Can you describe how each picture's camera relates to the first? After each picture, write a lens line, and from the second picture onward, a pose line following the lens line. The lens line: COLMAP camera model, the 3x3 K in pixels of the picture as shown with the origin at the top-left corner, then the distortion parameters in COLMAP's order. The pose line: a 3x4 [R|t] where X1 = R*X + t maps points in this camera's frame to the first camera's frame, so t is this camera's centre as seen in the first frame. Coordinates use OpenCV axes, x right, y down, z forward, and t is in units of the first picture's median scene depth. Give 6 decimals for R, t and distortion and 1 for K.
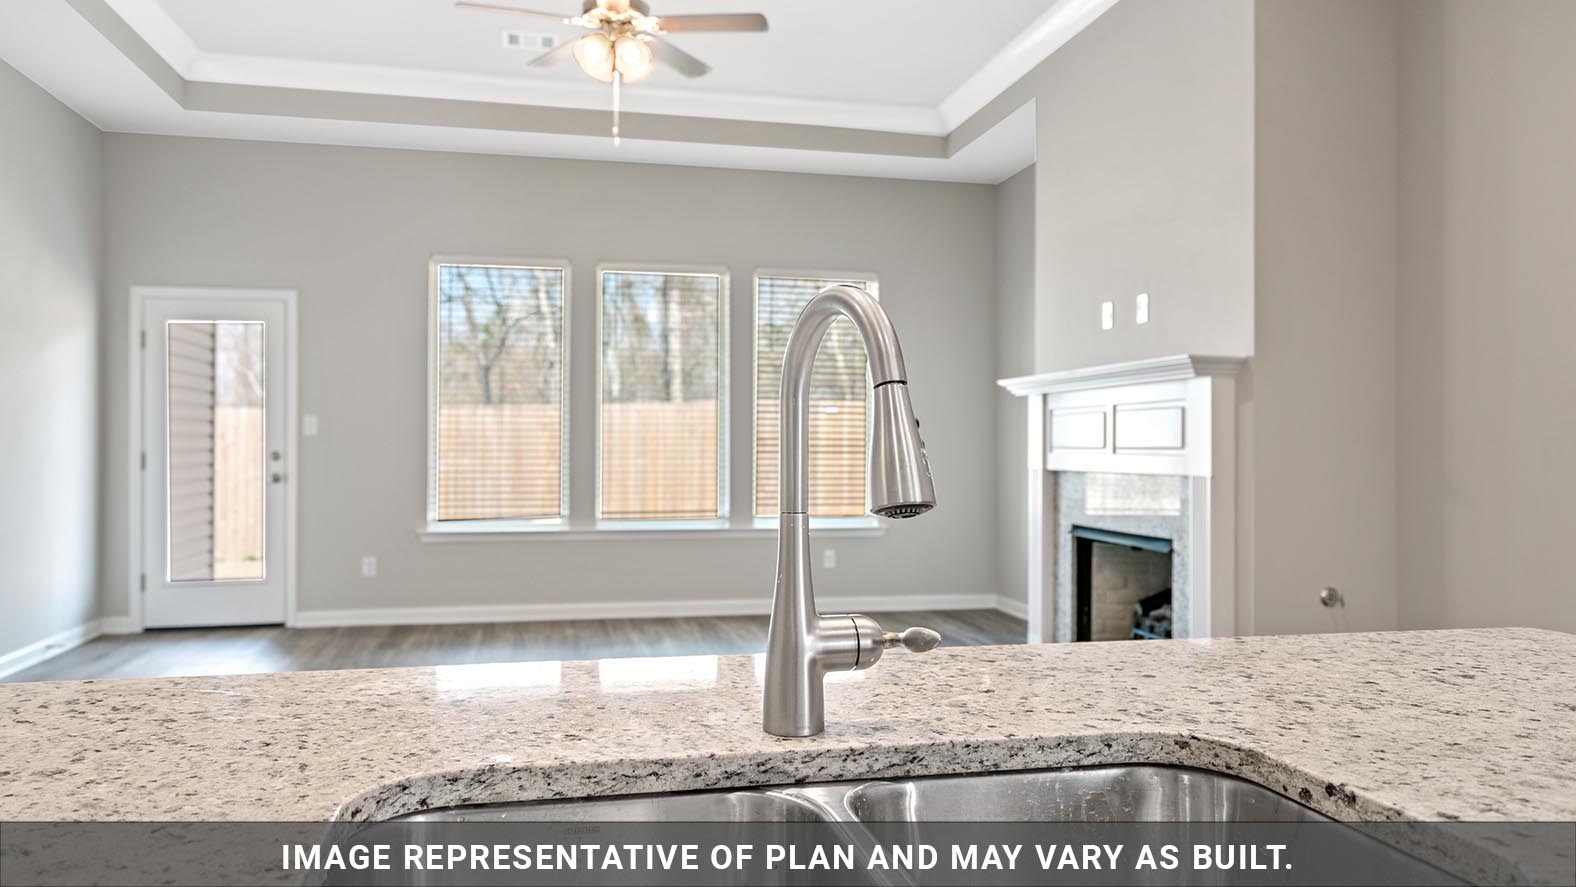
lens RADIAL K [[1095.5, 0, 788.0], [0, 1095.5, 443.5], [0, 0, 1]] dist [0.004272, 0.001458]
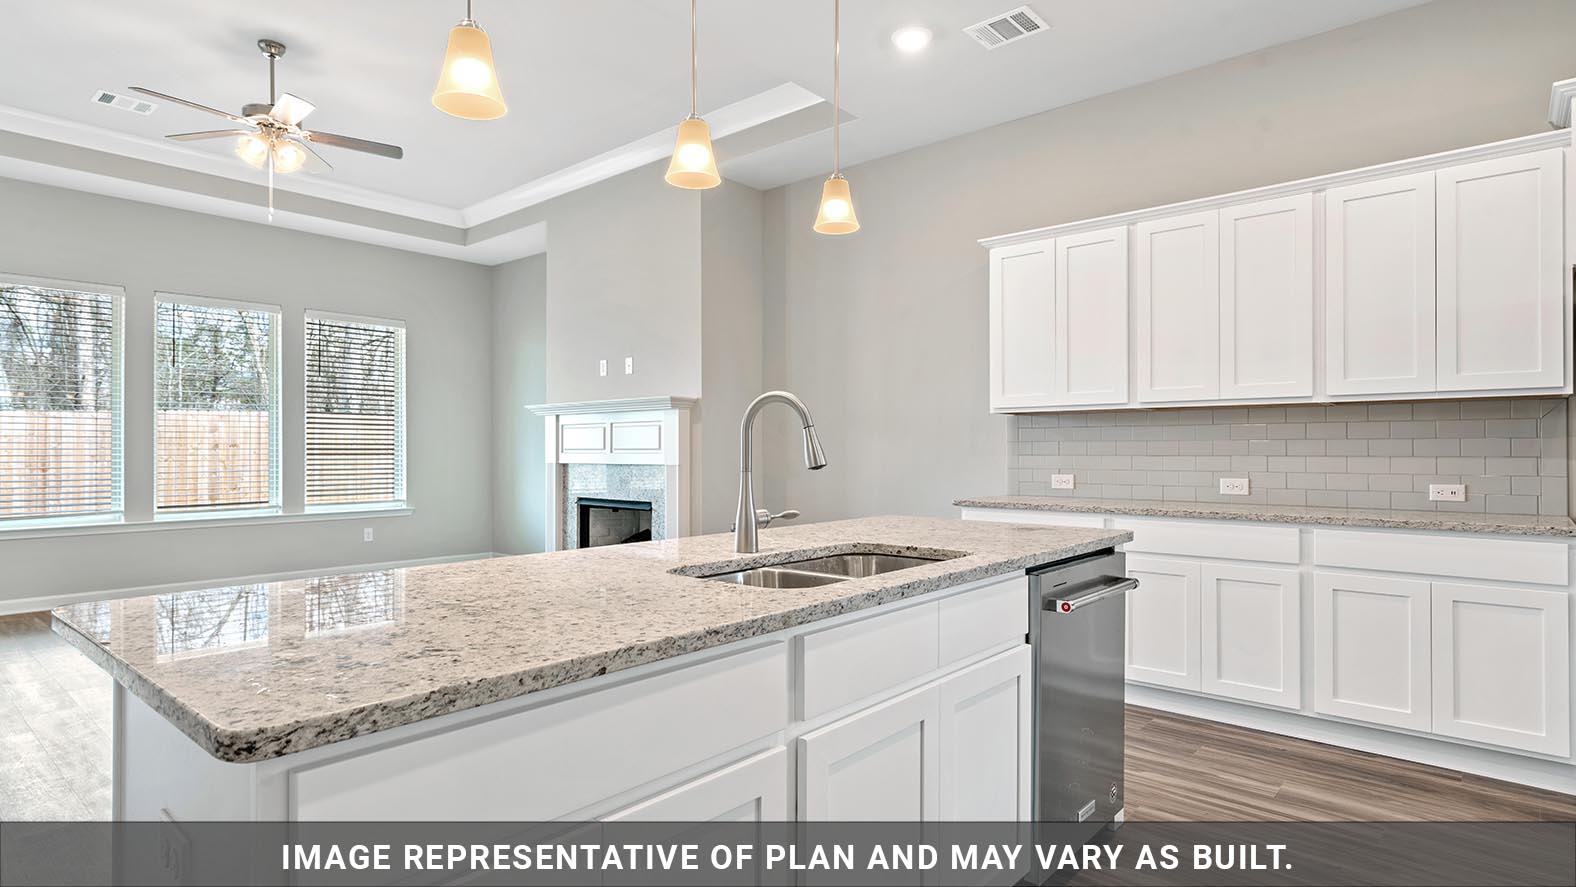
lens RADIAL K [[815.9, 0, 788.0], [0, 815.9, 443.5], [0, 0, 1]] dist [0.000584, 0.000096]
pose [[0.797072, -0.000615, 0.603883, -0.209372], [0.002821, 0.999992, -0.002706, -0.000318], [-0.603877, 0.003860, 0.797068, -0.123999]]
